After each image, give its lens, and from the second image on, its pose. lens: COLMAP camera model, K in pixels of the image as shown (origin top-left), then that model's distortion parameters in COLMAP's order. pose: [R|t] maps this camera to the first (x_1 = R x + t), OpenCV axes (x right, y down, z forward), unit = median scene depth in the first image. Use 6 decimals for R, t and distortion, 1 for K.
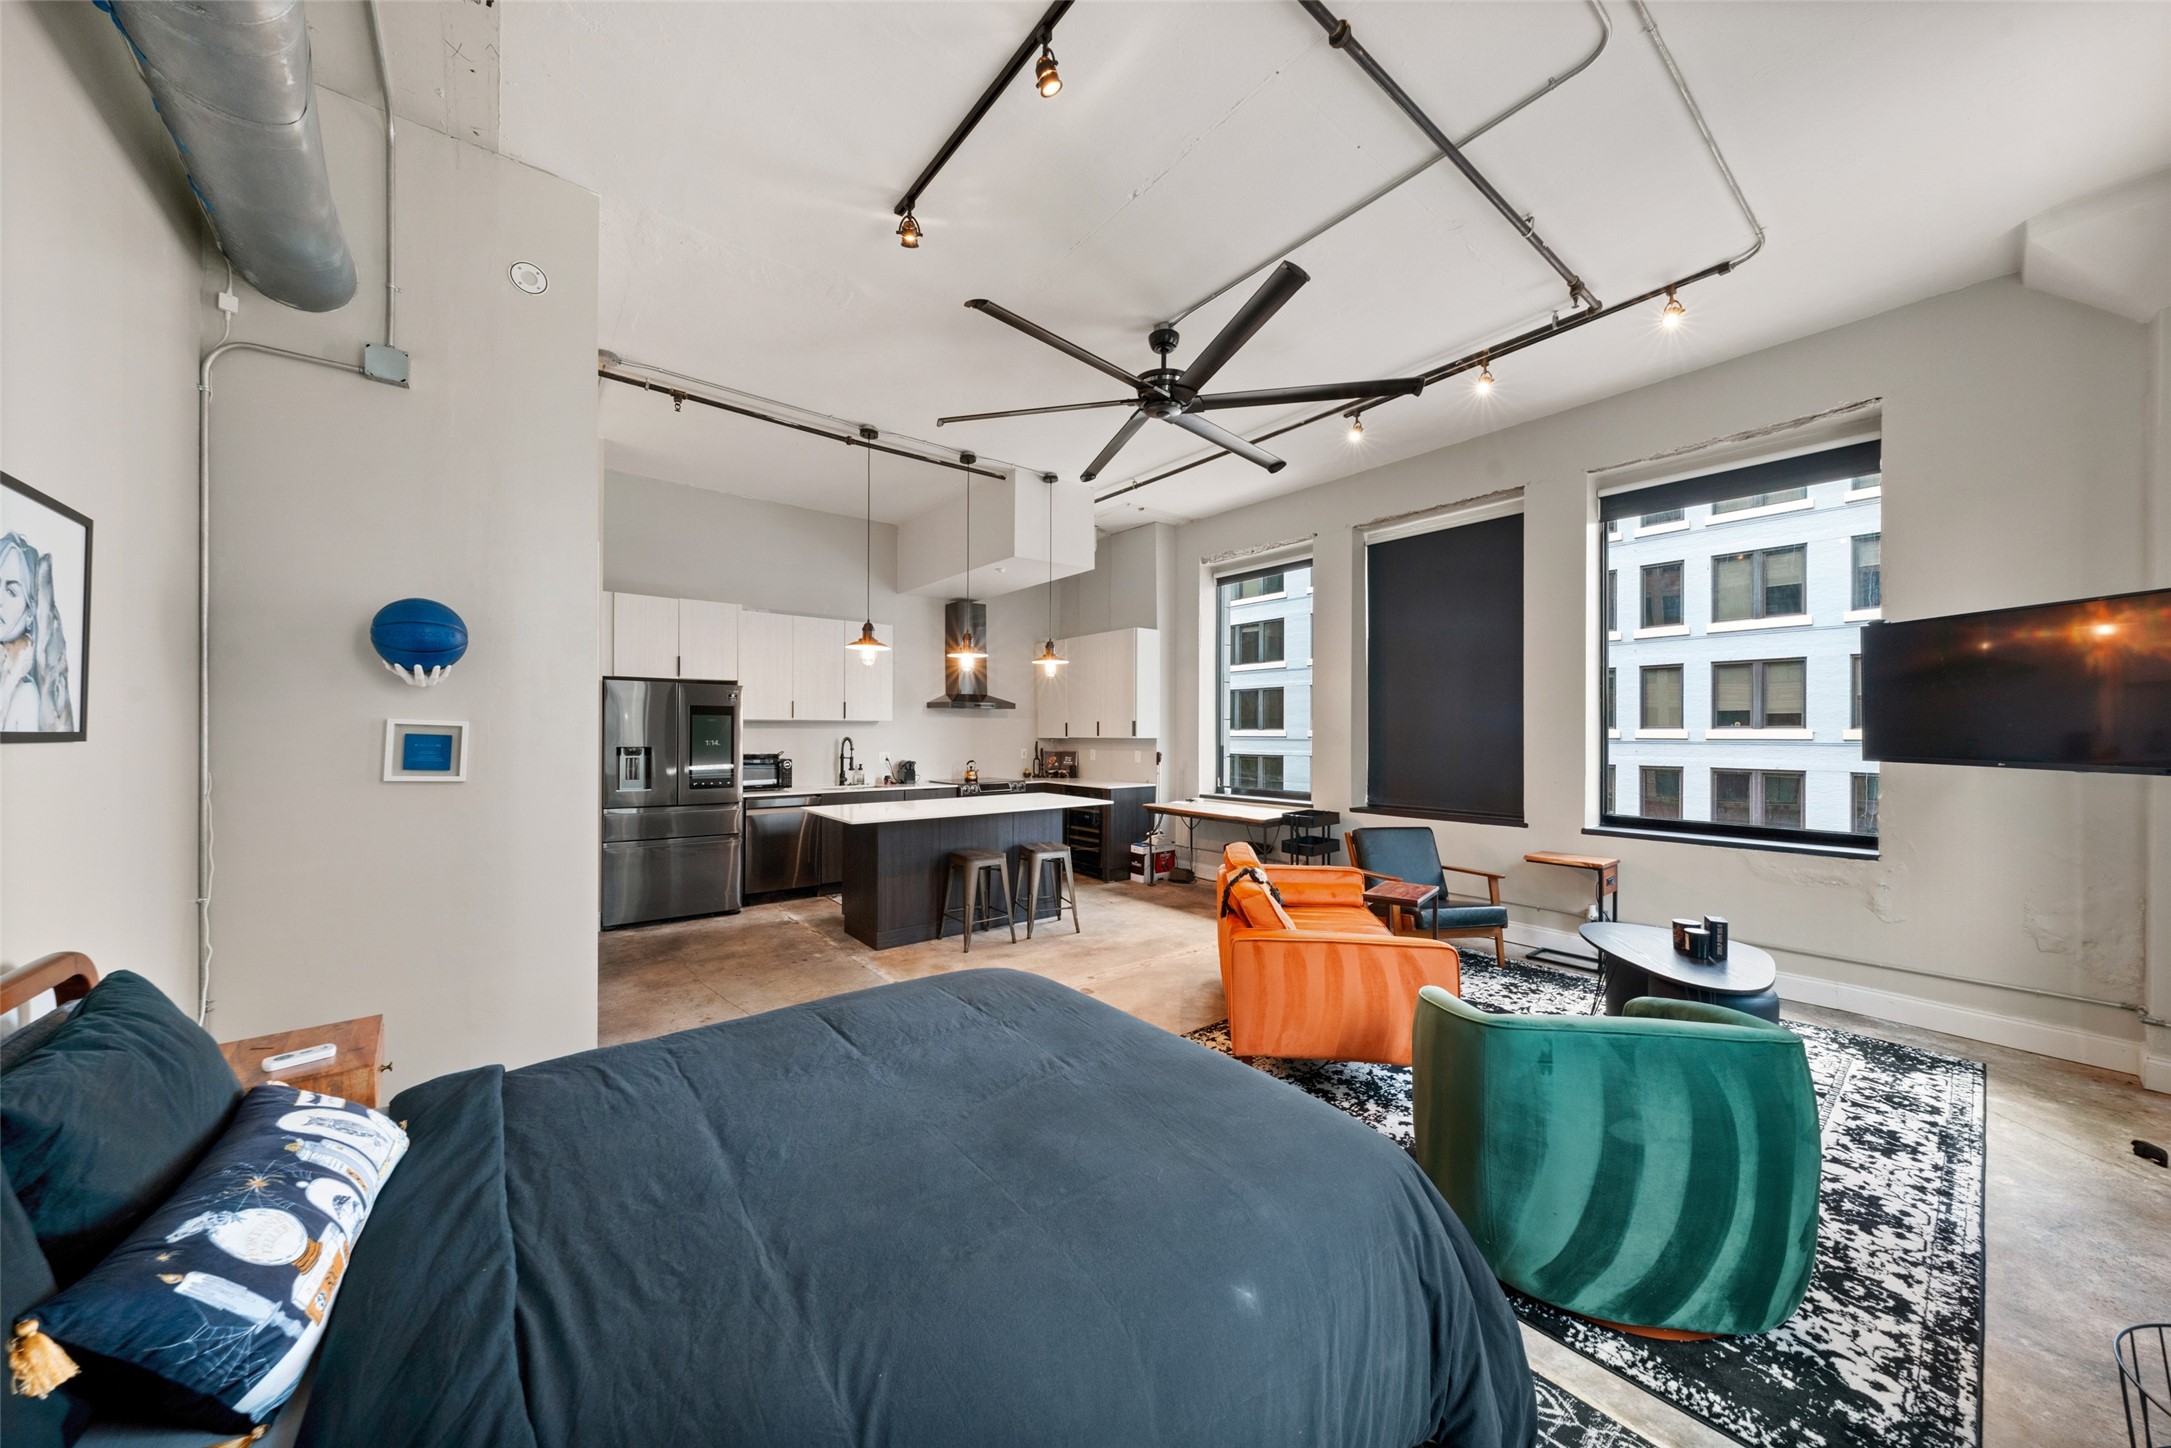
lens RADIAL K [[741.1, 0, 1081.4], [0, 741.1, 726.6], [0, 0, 1]] dist [0.000561, -0.000035]
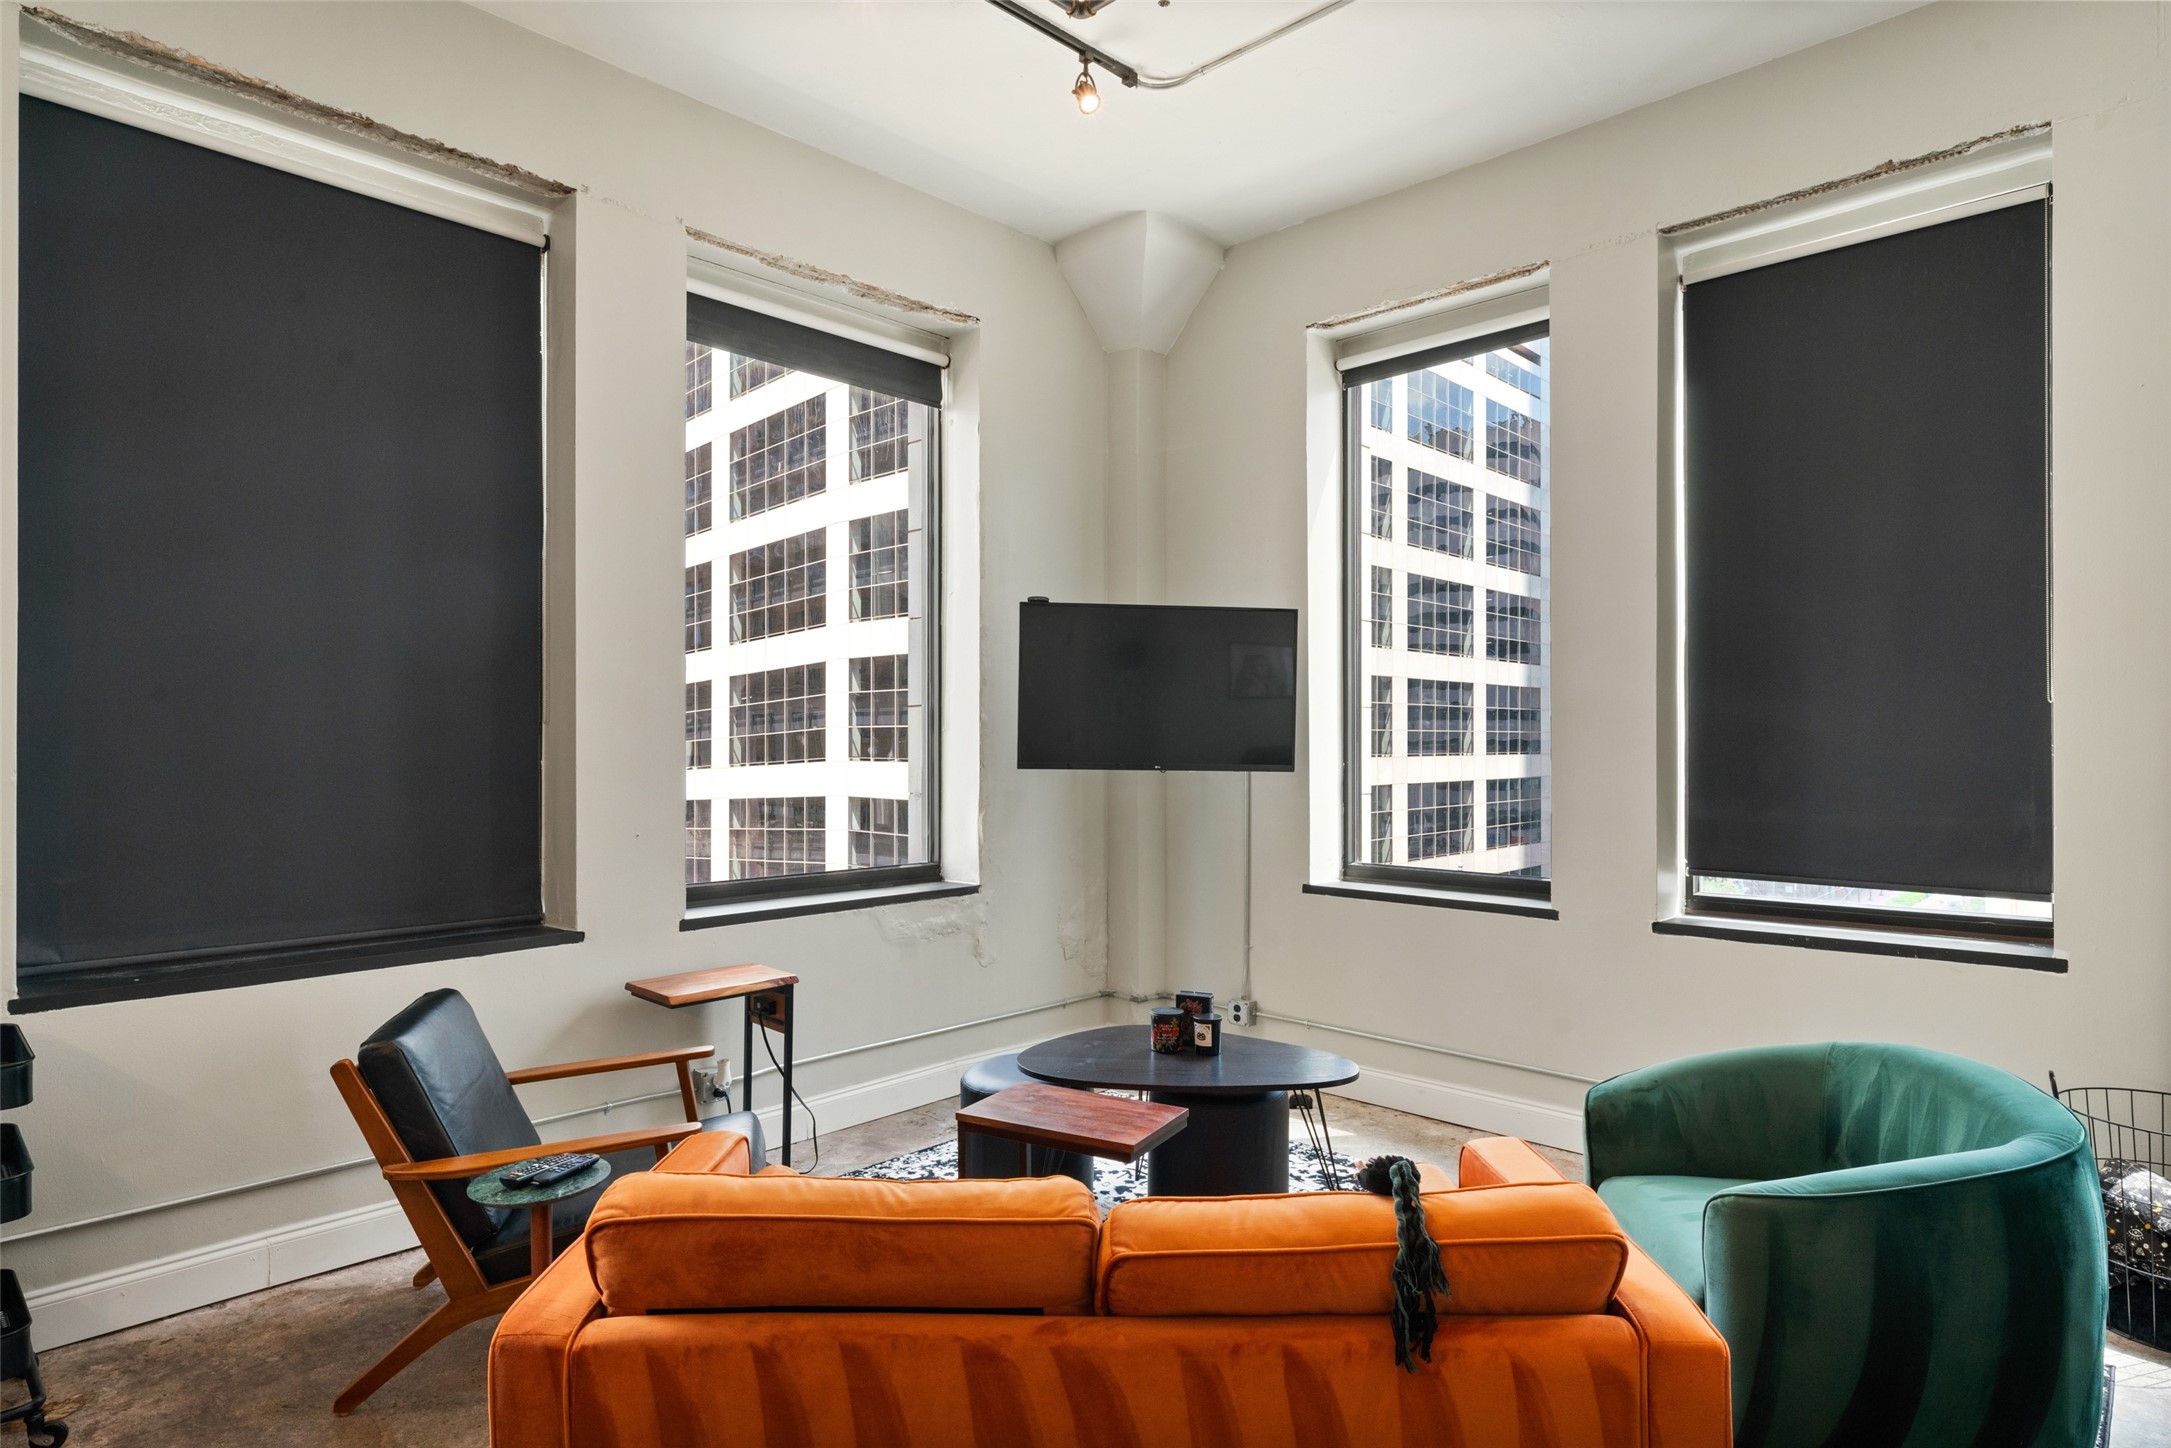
lens RADIAL K [[1189.1, 0, 1078.3], [0, 1189.1, 722.4], [0, 0, 1]] dist [-0.003909, 0.000398]
pose [[-0.133260, 0.011137, 0.991019, -0.158395], [-0.008299, 0.999889, -0.012353, 0.007350], [-0.991046, -0.009871, -0.133153, 0.779214]]
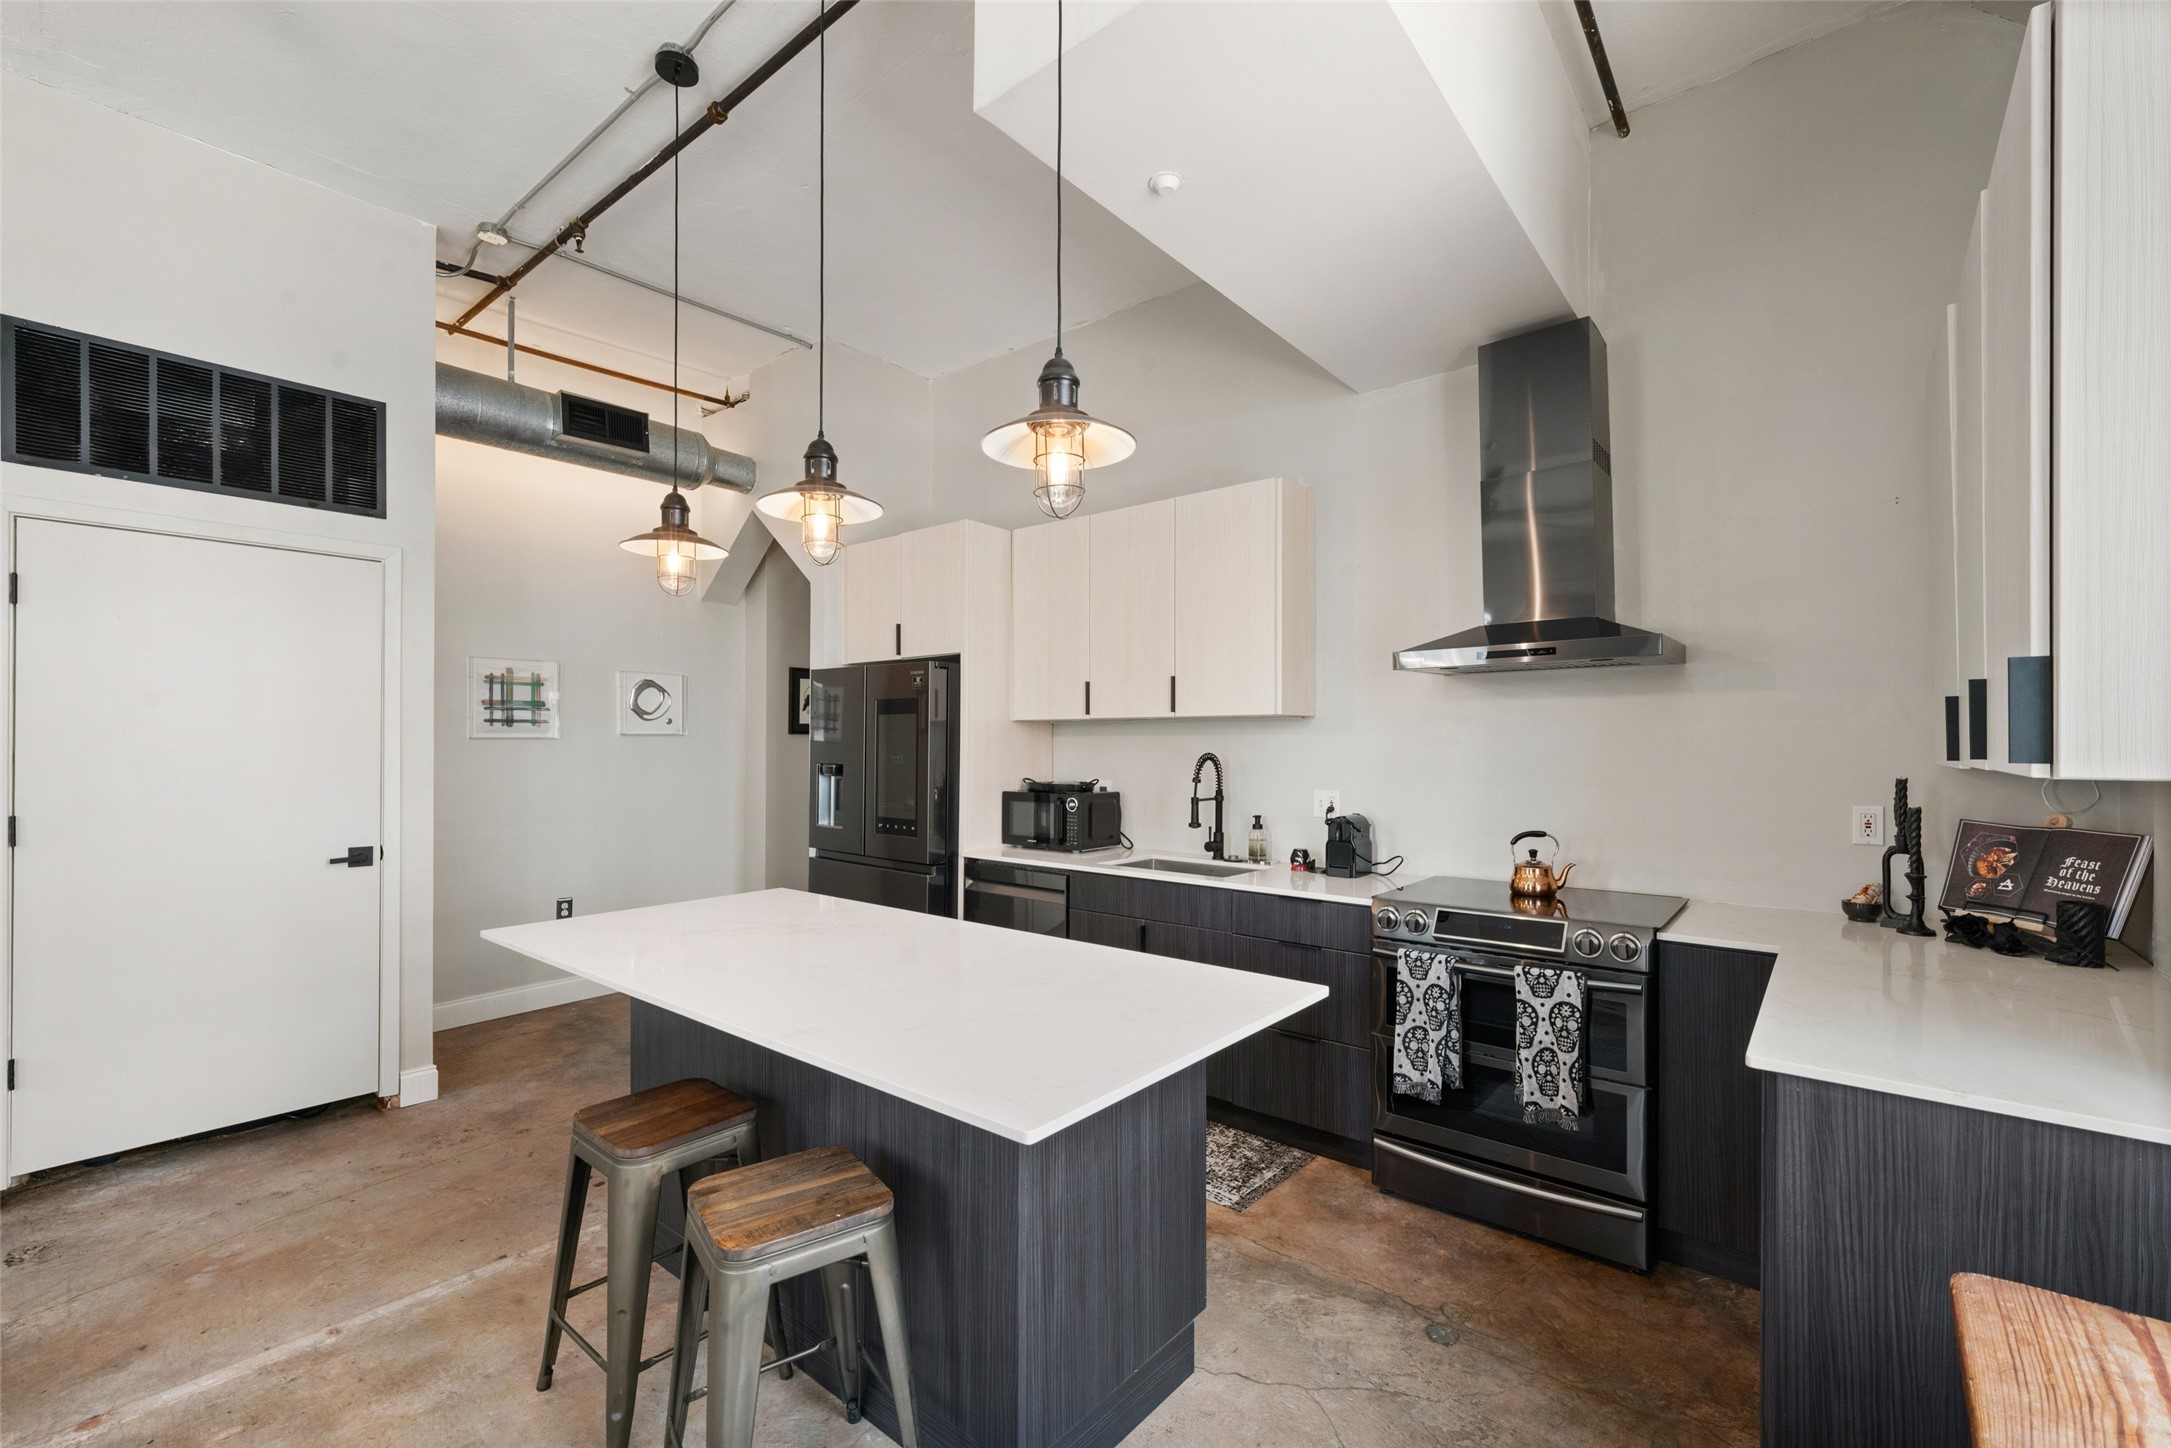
lens RADIAL K [[920.3, 0, 1072.0], [0, 920.3, 732.7], [0, 0, 1]] dist [0.000406, -0.000032]
pose [[0.197907, -0.013514, -0.980128, 0.295189], [0.006993, 0.999899, -0.012375, 0.011120], [0.980196, -0.004405, 0.197981, 1.101654]]
